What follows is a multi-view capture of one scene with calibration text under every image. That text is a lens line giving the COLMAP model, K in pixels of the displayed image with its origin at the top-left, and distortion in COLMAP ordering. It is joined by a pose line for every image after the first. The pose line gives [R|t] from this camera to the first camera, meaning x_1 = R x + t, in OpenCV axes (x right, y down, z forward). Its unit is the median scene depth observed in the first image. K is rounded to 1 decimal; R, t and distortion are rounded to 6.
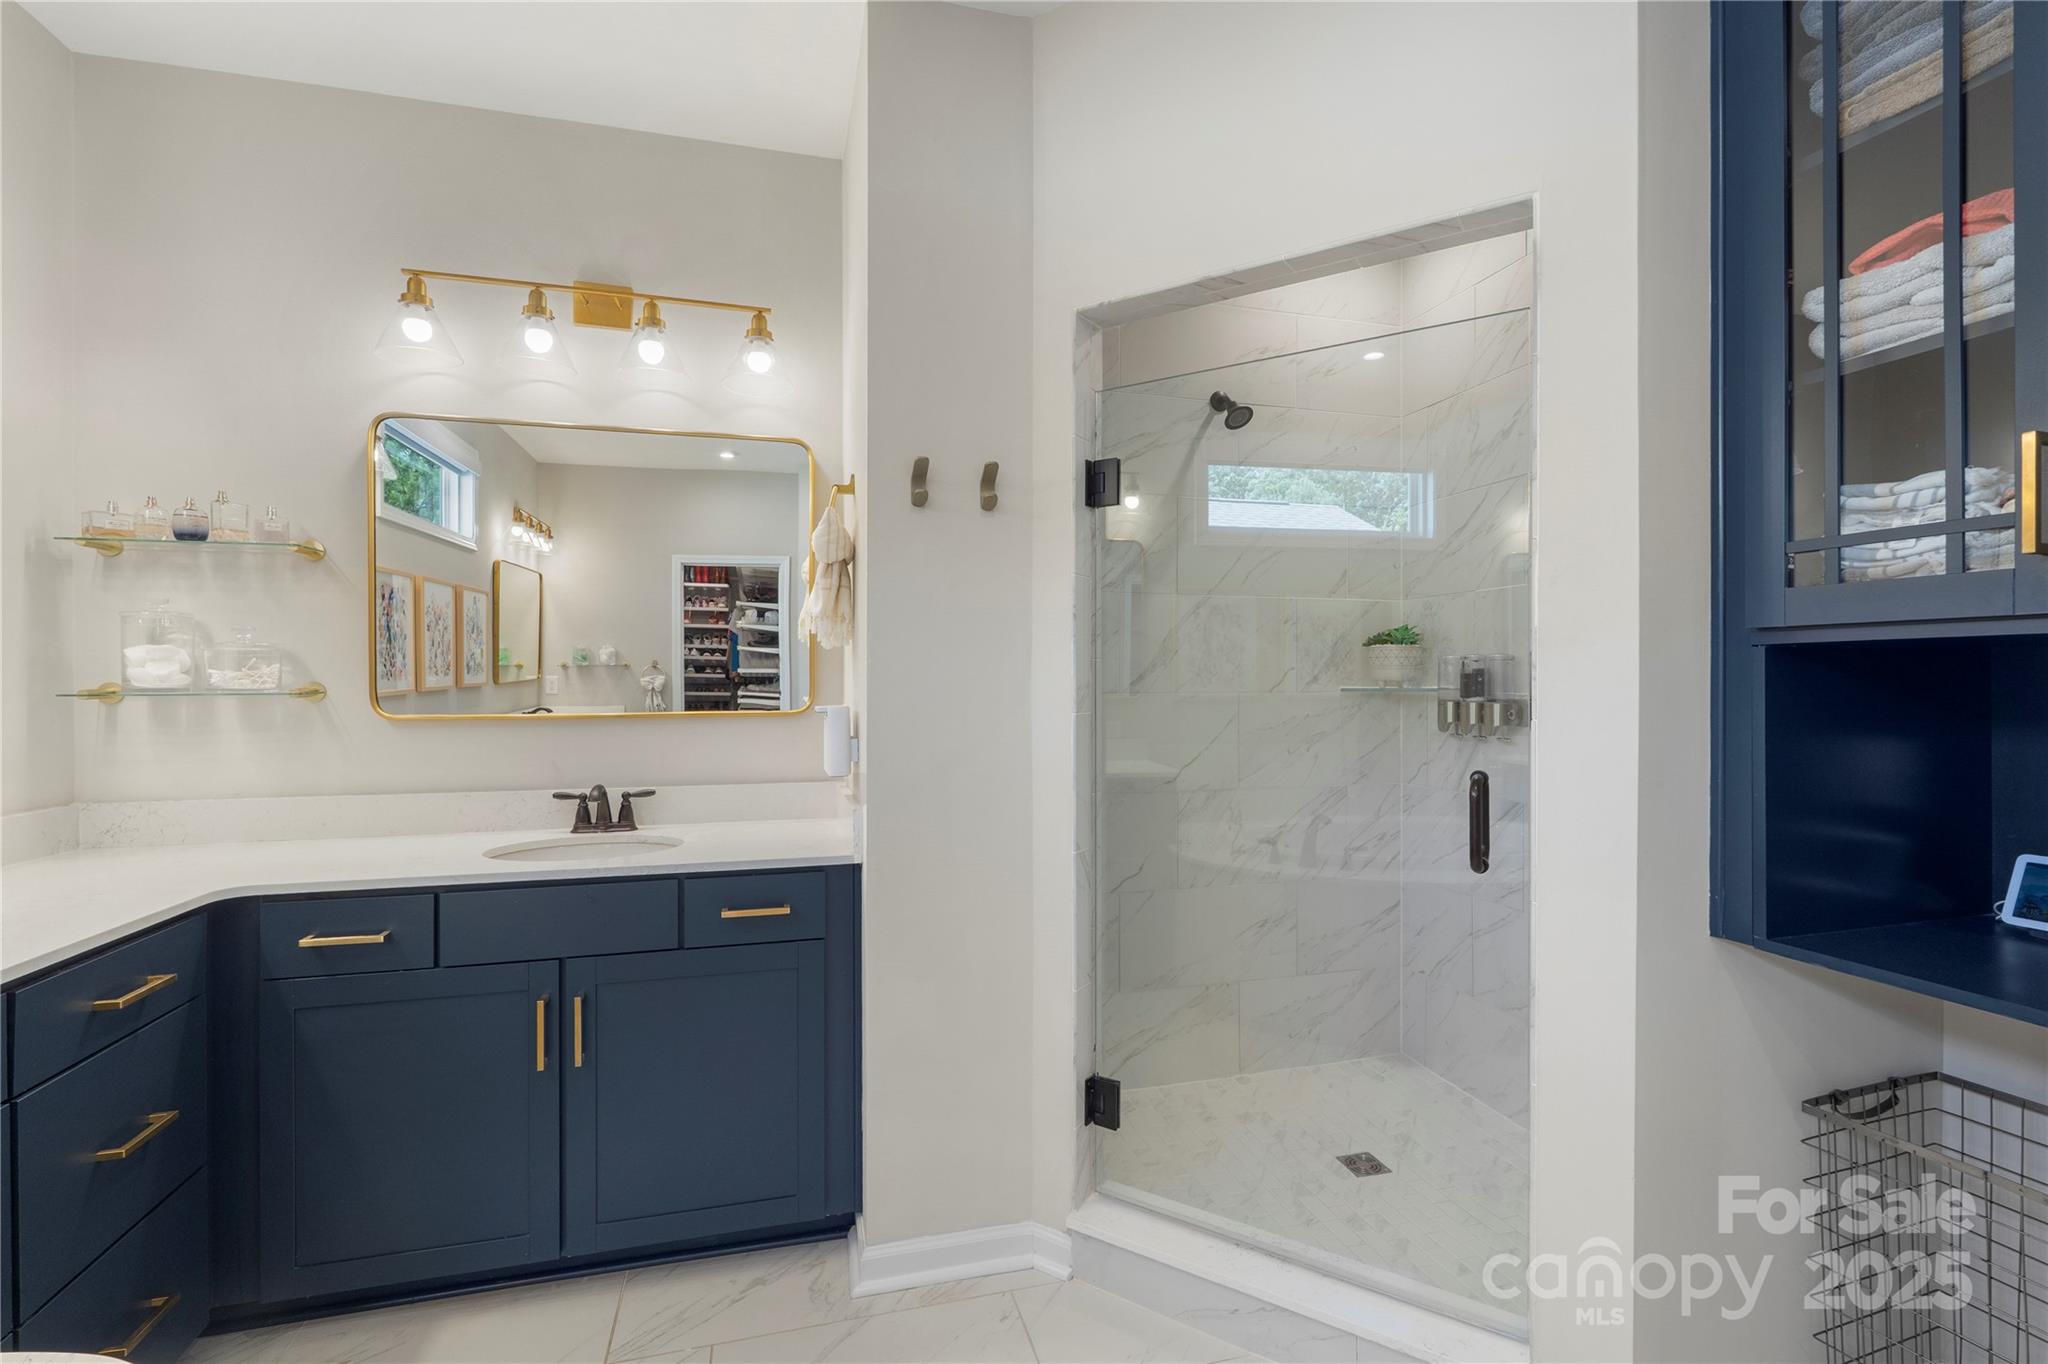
lens RADIAL K [[913.5, 0, 1028.1], [0, 913.5, 679.0], [0, 0, 1]] dist [-0.003583, -0.000312]
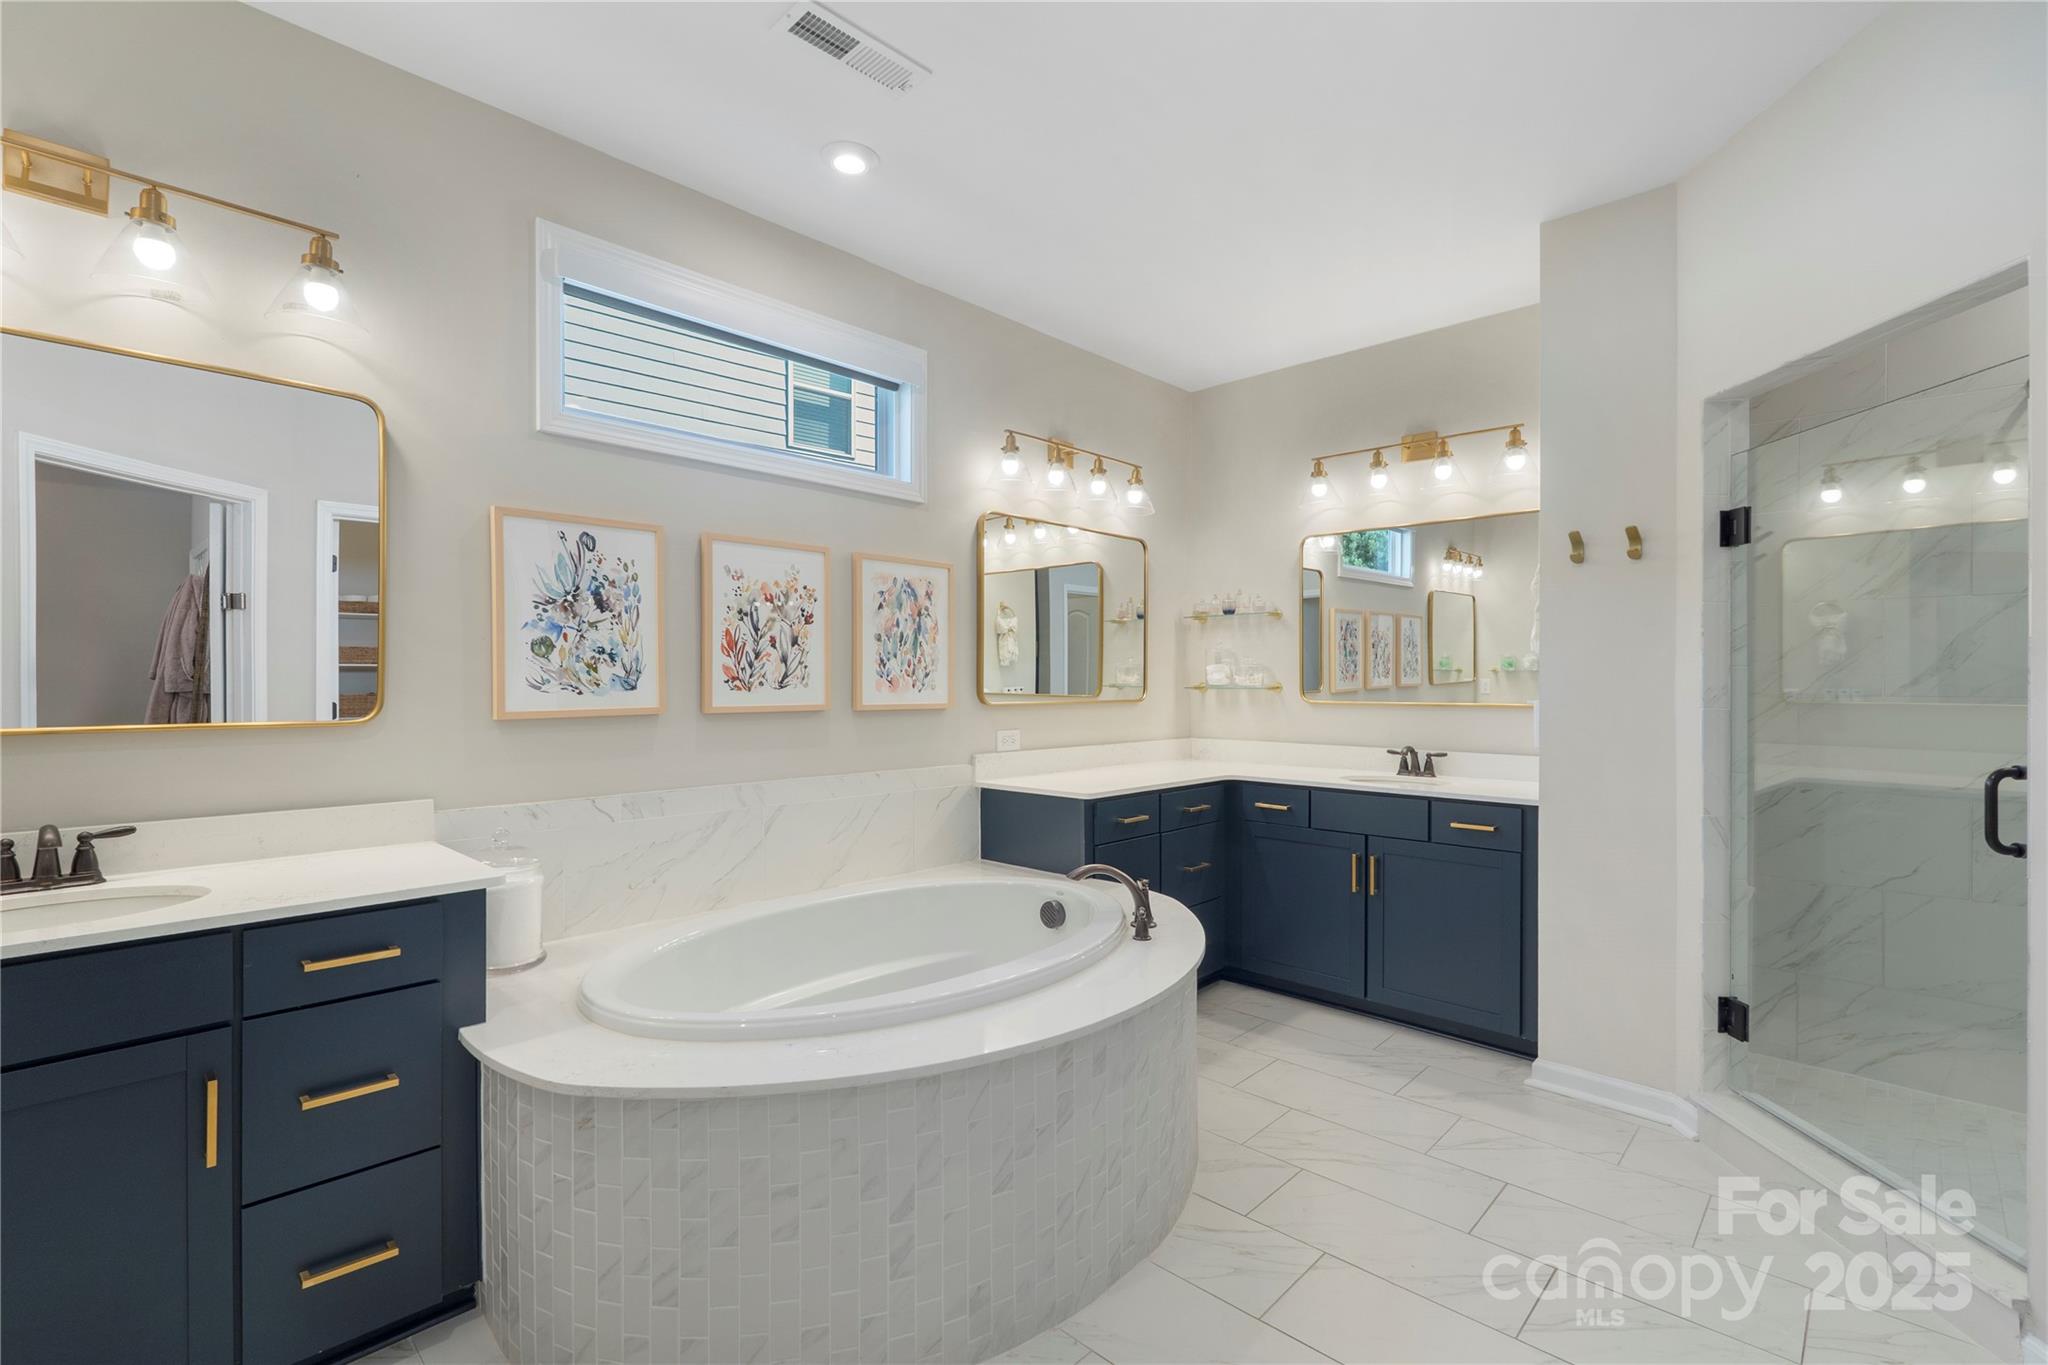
lens RADIAL K [[914.2, 0, 1029.0], [0, 914.2, 686.4], [0, 0, 1]] dist [-0.003177, 0.000945]
pose [[0.514793, 0.008156, -0.857276, 0.618825], [-0.002172, 0.999964, 0.008209, -0.002889], [0.857312, -0.002364, 0.514792, -0.454252]]
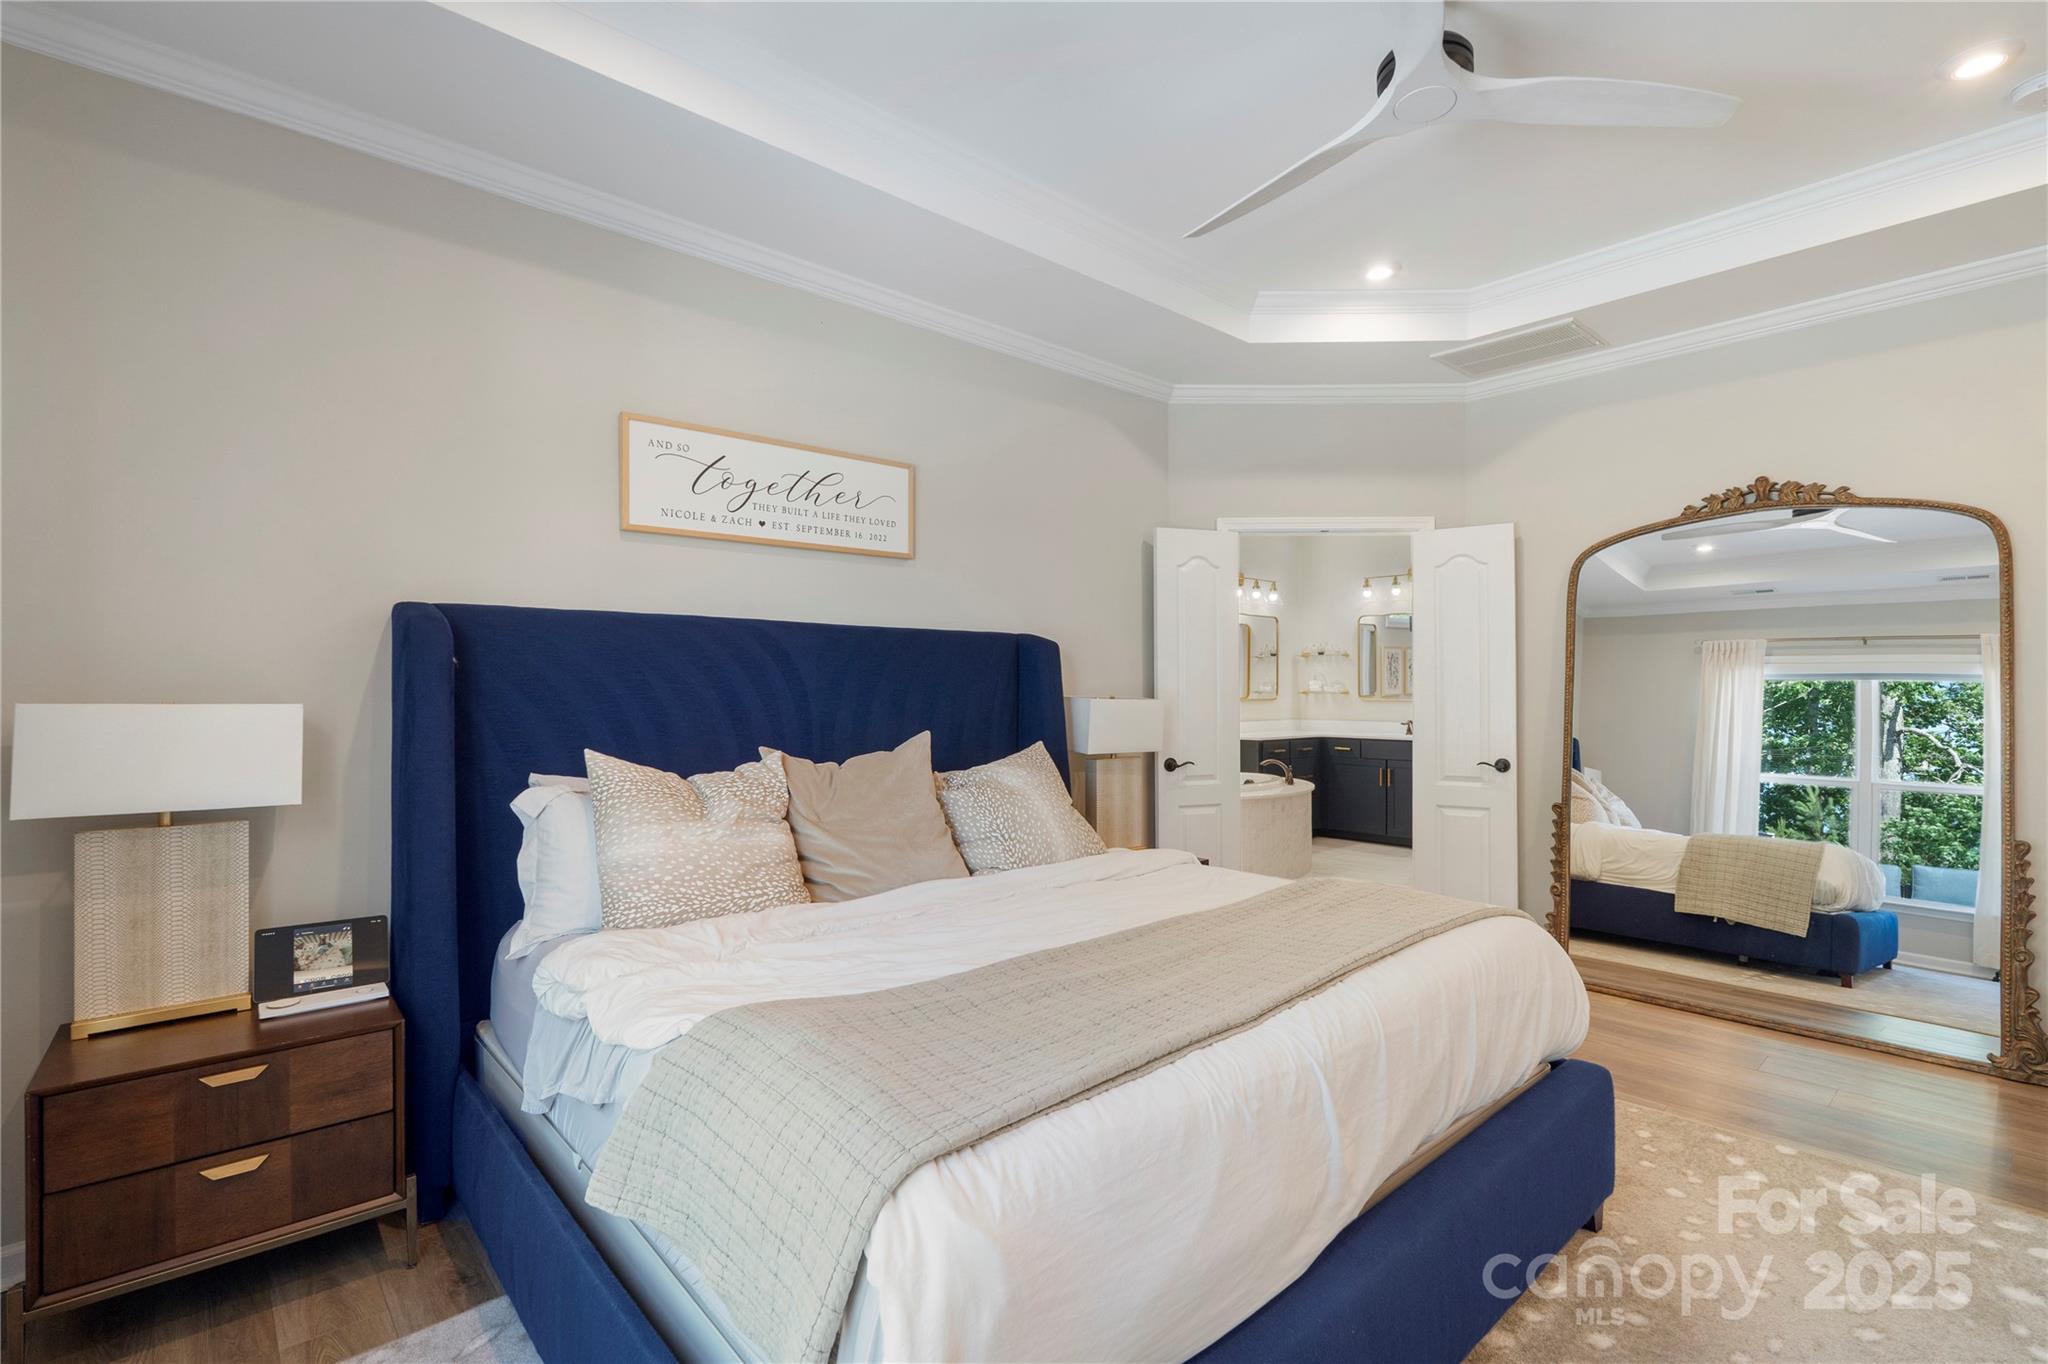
lens RADIAL K [[932.7, 0, 1027.9], [0, 932.7, 684.6], [0, 0, 1]] dist [-0.001932, 0.000271]
pose [[0.443317, 0.000035, -0.896365, 2.127443], [-0.003255, 0.999993, -0.001571, -0.008774], [0.896359, 0.003614, 0.443314, -1.922010]]
